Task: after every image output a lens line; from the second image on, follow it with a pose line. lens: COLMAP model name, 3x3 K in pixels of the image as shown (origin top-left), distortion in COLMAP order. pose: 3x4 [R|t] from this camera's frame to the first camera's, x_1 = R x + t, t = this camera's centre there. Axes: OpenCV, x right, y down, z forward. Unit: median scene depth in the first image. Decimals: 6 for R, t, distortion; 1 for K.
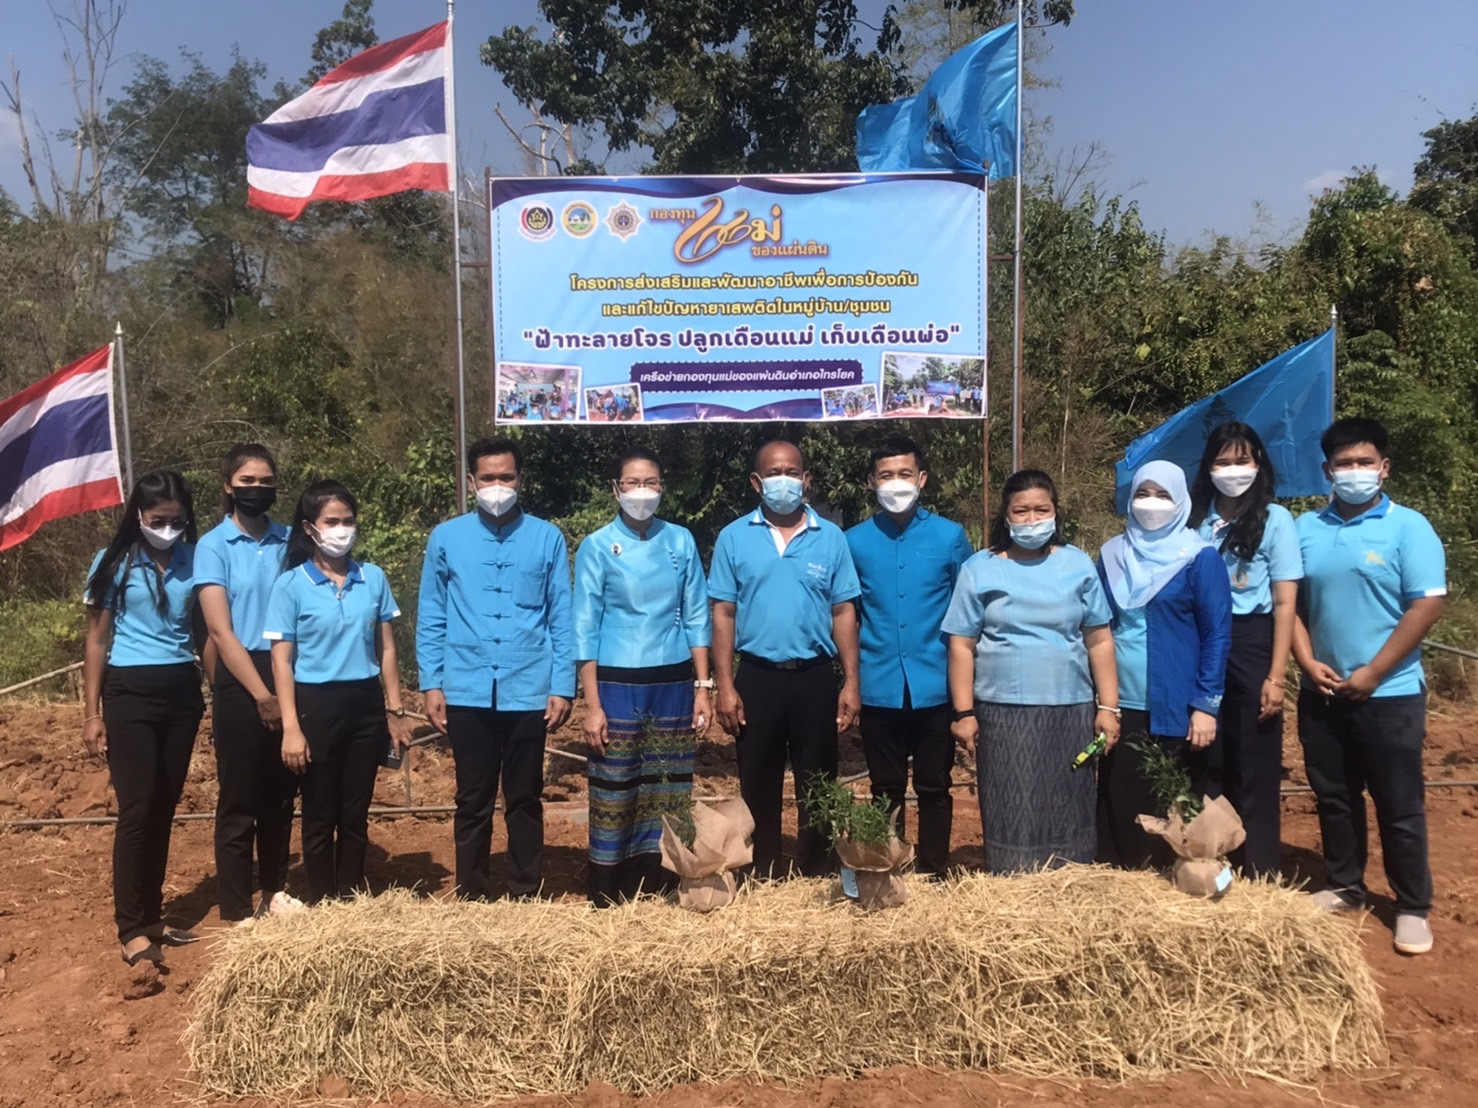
lens RADIAL K [[1304.1, 0, 743.1], [0, 1304.1, 552.9], [0, 0, 1]] dist [0.067814, 0.000300]
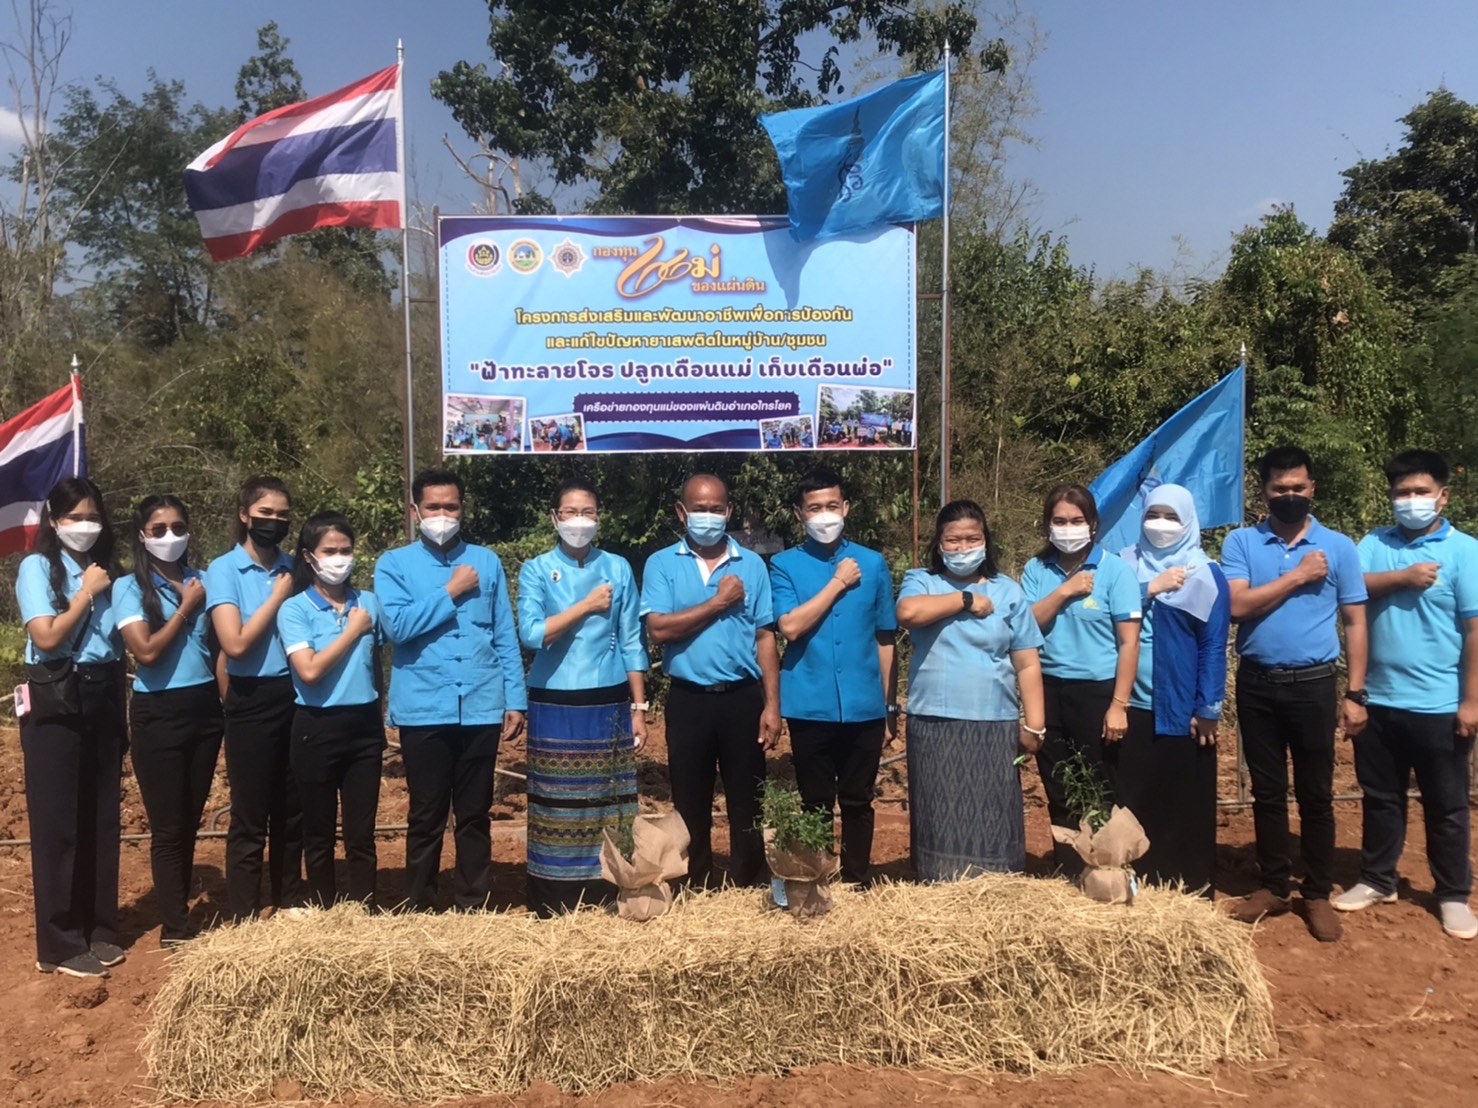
lens RADIAL K [[1304.1, 0, 725.6], [0, 1304.1, 561.2], [0, 0, 1]] dist [0.067814, 0.000300]
pose [[0.999628, -0.000160, 0.027279, 0.005035], [0.000432, 0.999950, -0.009984, -0.002962], [-0.027276, 0.009992, 0.999578, -0.033213]]
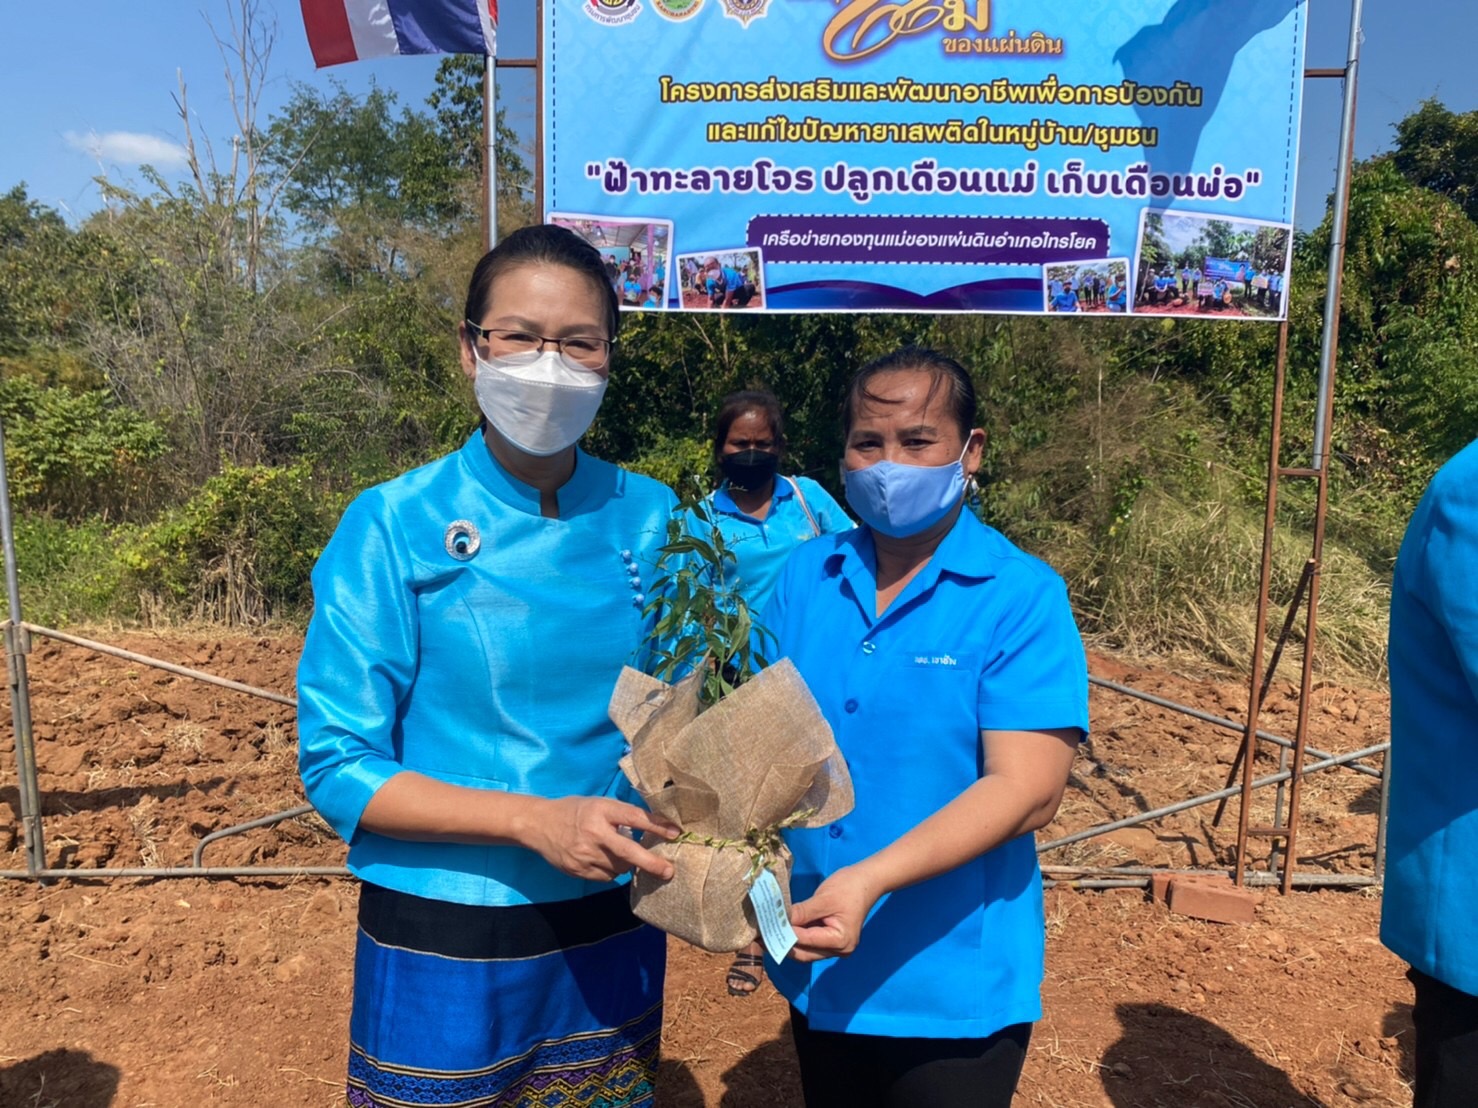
lens RADIAL K [[1059.7, 0, 738.6], [0, 1059.7, 541.8], [0, 0, 1]] dist [0.022576, -0.018511]
pose [[0.999186, 0.030738, -0.026144, -0.072697], [-0.029596, 0.998638, 0.042972, -0.006686], [0.027430, -0.042163, 0.998734, 0.467367]]
